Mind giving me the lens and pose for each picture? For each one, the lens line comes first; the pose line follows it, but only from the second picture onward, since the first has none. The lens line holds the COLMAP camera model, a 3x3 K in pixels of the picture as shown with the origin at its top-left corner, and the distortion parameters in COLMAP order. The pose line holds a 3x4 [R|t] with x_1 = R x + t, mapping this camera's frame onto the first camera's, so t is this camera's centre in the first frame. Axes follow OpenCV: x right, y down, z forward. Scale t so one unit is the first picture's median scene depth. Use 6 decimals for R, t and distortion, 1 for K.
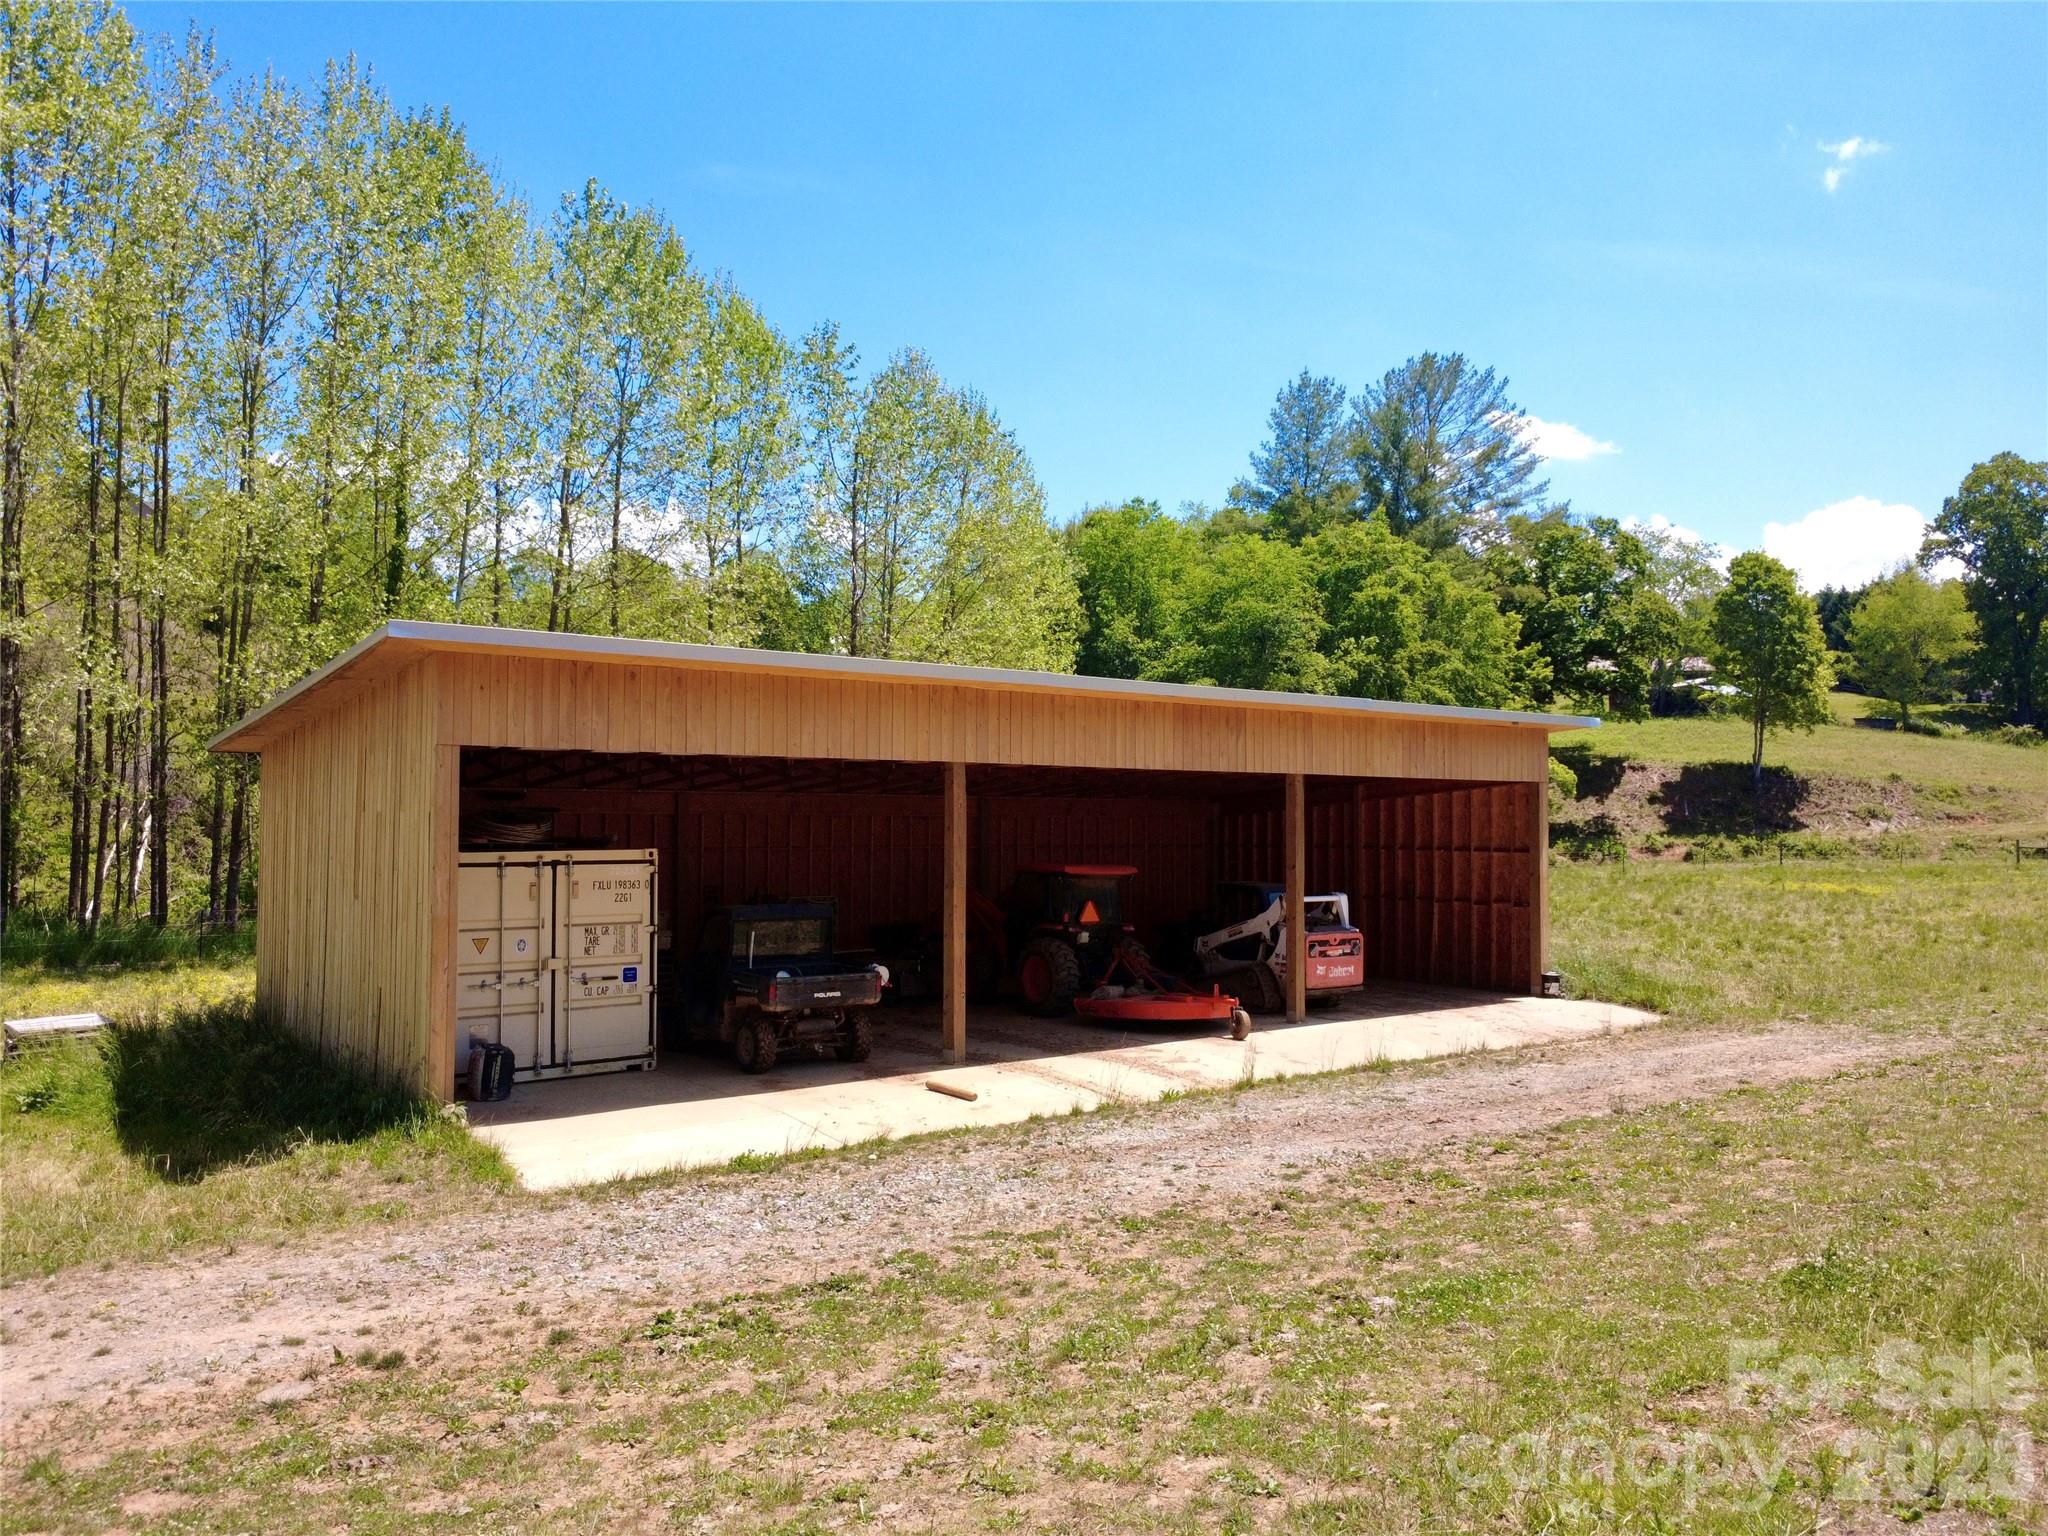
lens RADIAL K [[1497.8, 0, 1021.7], [0, 1497.8, 772.2], [0, 0, 1]] dist [-0.003932, 0.003503]
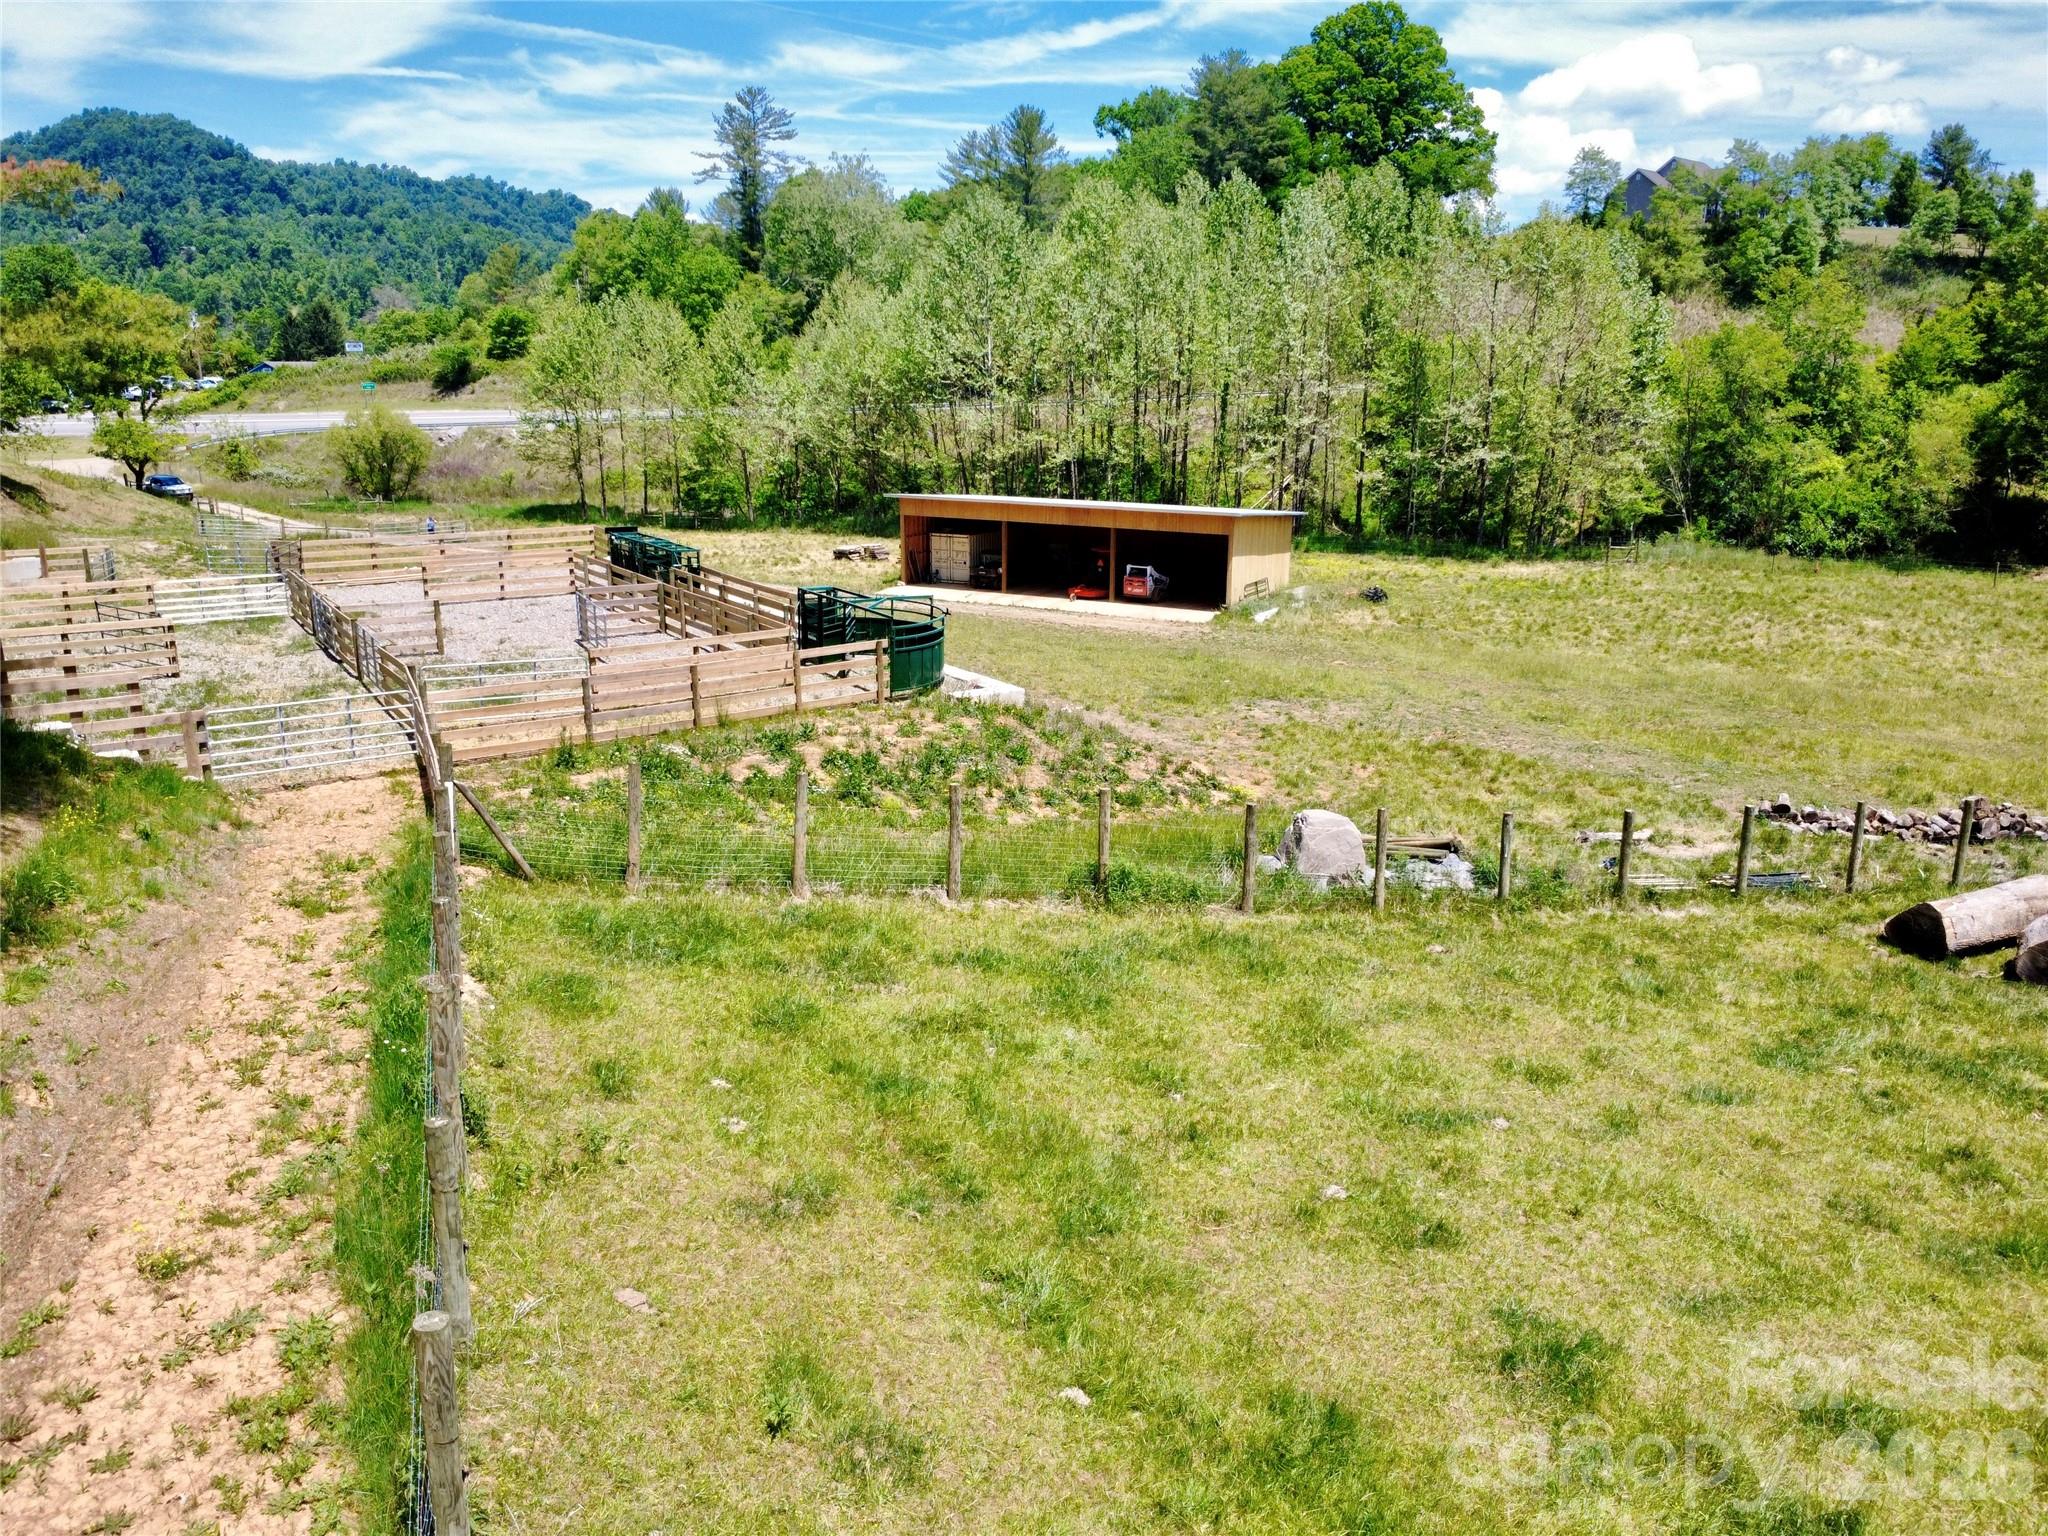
lens RADIAL K [[1497.8, 0, 1021.7], [0, 1497.8, 772.2], [0, 0, 1]] dist [-0.003932, 0.003503]
pose [[0.392209, 0.239632, -0.888115, 3.863301], [0.028934, 0.961781, 0.272286, -0.469452], [0.919421, -0.132490, 0.370285, -0.577852]]
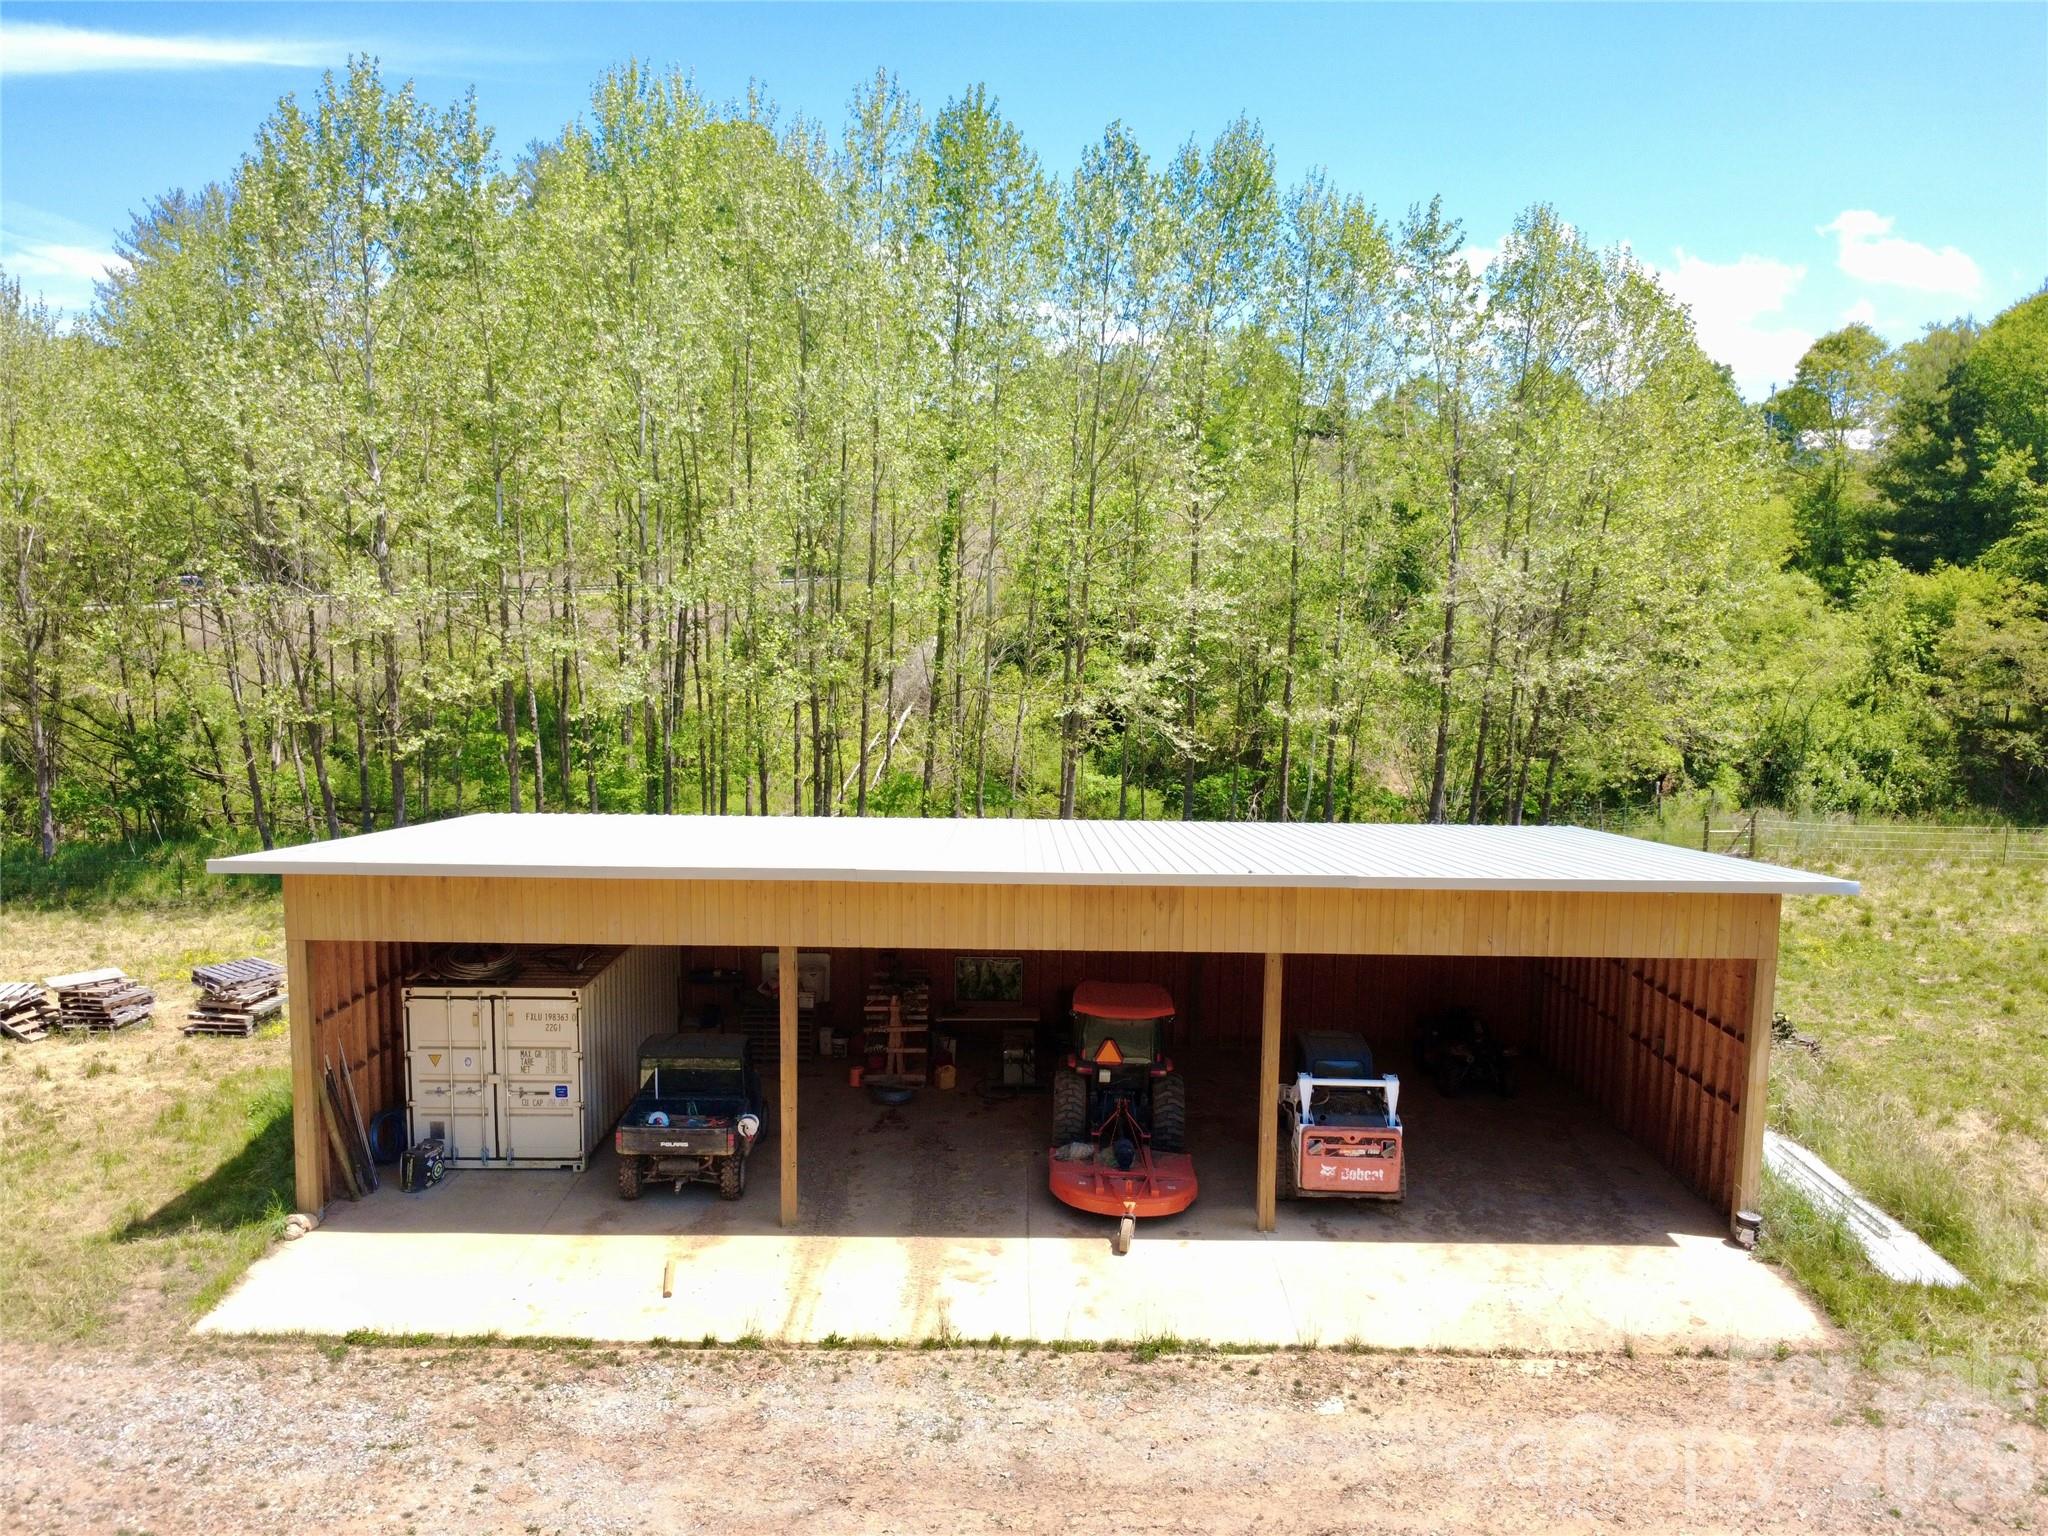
lens RADIAL K [[1497.8, 0, 1021.7], [0, 1497.8, 772.2], [0, 0, 1]] dist [-0.003932, 0.003503]
pose [[0.793137, 0.075293, -0.604372, 0.706891], [0.010887, 0.990418, 0.137675, -0.267300], [0.608947, -0.115775, 0.784717, 0.317569]]
